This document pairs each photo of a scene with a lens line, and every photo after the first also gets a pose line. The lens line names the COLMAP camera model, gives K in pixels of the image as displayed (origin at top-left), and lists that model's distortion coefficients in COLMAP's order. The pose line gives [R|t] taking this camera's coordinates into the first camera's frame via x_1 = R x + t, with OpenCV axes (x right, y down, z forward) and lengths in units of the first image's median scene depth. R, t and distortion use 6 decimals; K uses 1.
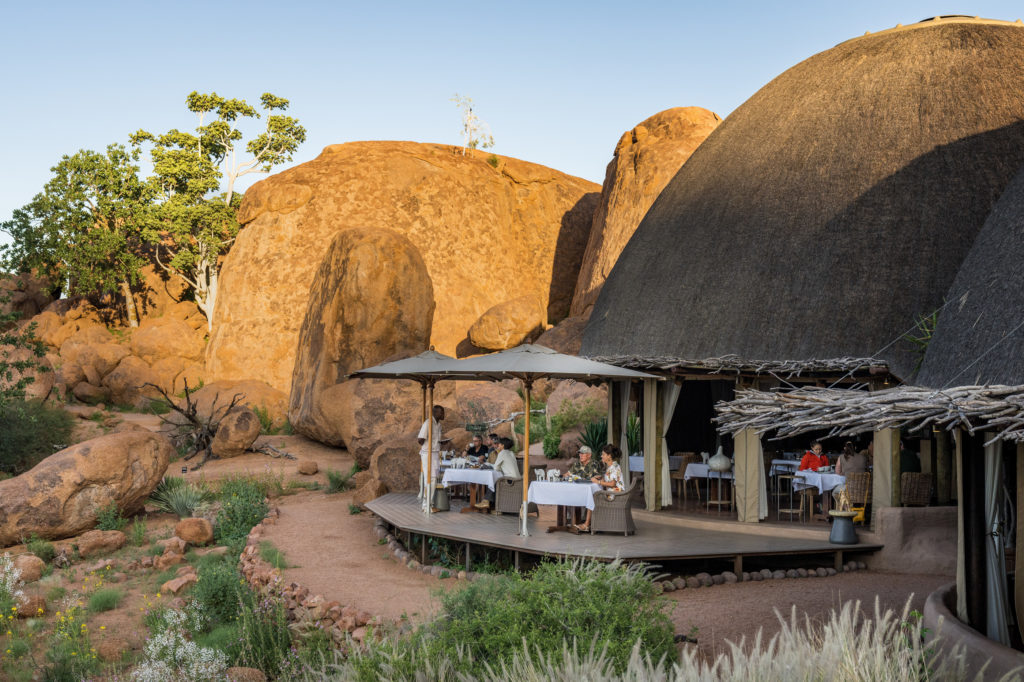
lens RADIAL K [[1323.9, 0, 511.7], [0, 1323.9, 339.0], [0, 0, 1]] dist [-0.012050, 0.000000]
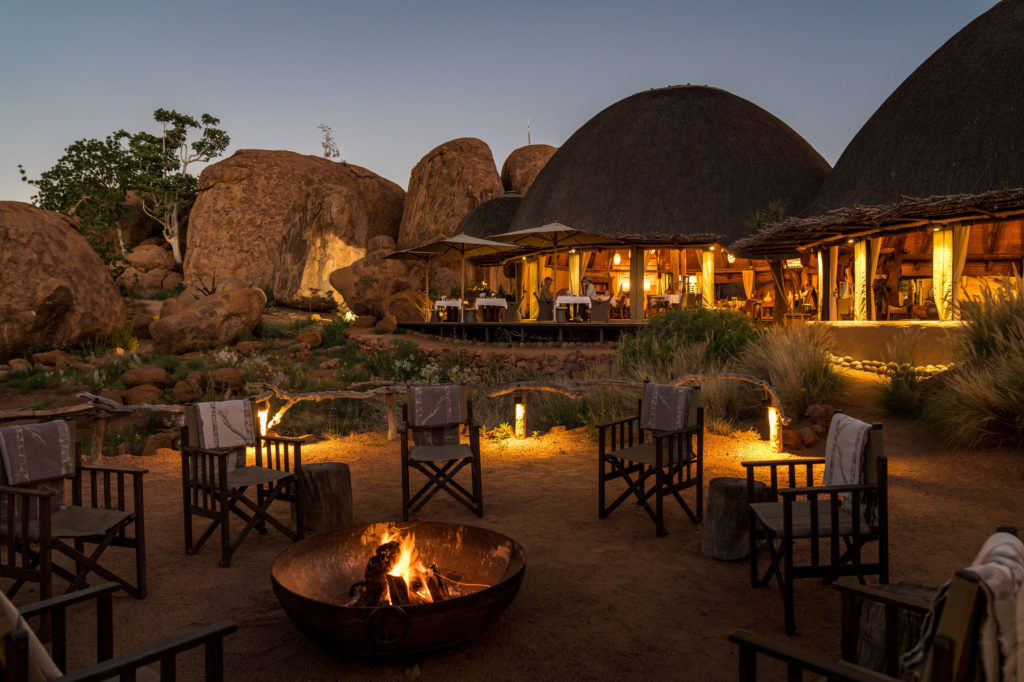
lens RADIAL K [[694.4, 0, 511.1], [0, 694.4, 342.7], [0, 0, 1]] dist [-0.011124, -0.003310]
pose [[0.936751, -0.020033, 0.349422, -0.154356], [-0.007049, 0.997078, 0.076062, 0.038746], [-0.349924, -0.073714, 0.933873, 0.030275]]
